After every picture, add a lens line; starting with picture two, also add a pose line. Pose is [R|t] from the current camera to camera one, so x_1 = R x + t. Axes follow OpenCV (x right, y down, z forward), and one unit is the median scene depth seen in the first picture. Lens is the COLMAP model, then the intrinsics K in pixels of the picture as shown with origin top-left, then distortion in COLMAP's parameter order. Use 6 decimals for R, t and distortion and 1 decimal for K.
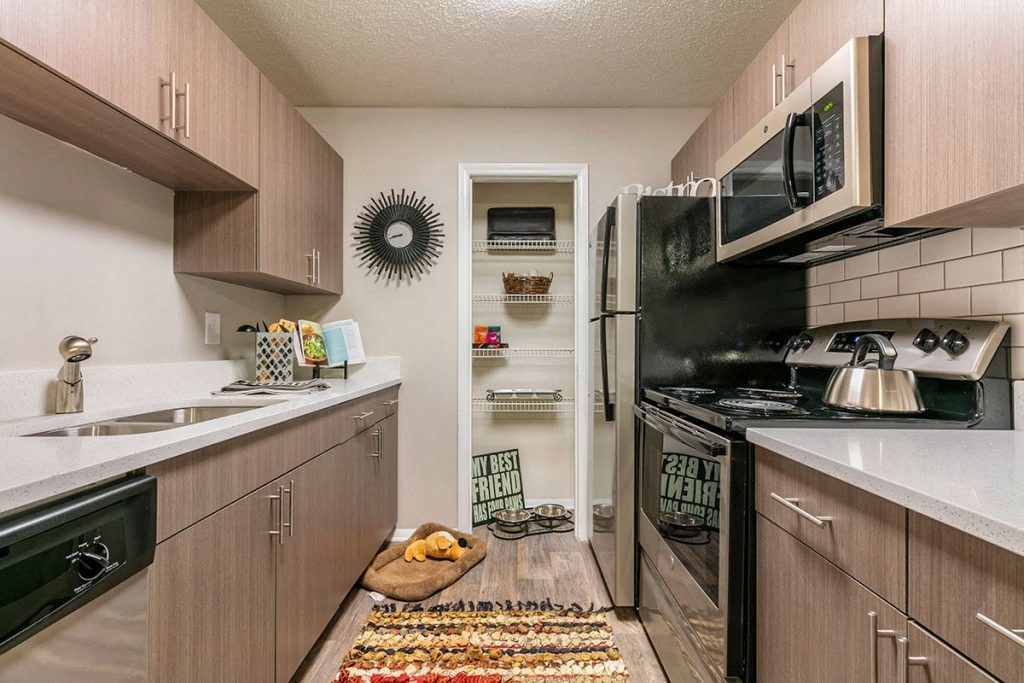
lens RADIAL K [[502.4, 0, 512.0], [0, 502.4, 341.5], [0, 0, 1]] dist [-0.001064, 0.000038]
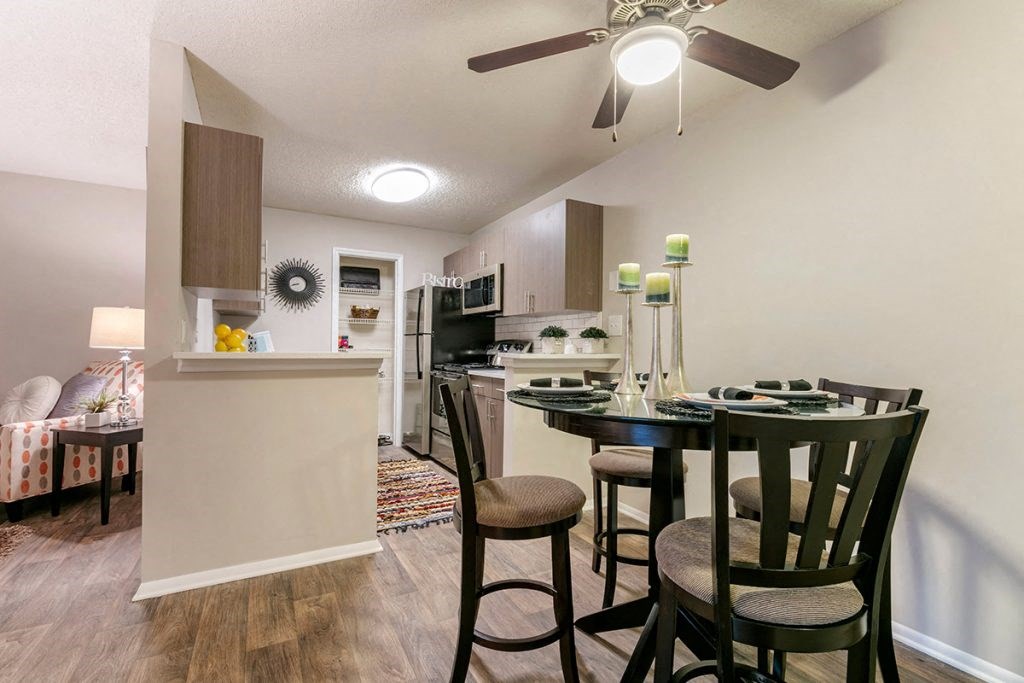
lens RADIAL K [[451.0, 0, 512.0], [0, 451.0, 341.5], [0, 0, 1]] dist [-0.000405, -0.000008]
pose [[0.885391, 0.015606, 0.464586, -0.423565], [-0.012131, 0.999872, -0.010469, -0.002040], [-0.464690, 0.003633, 0.885466, -1.123654]]
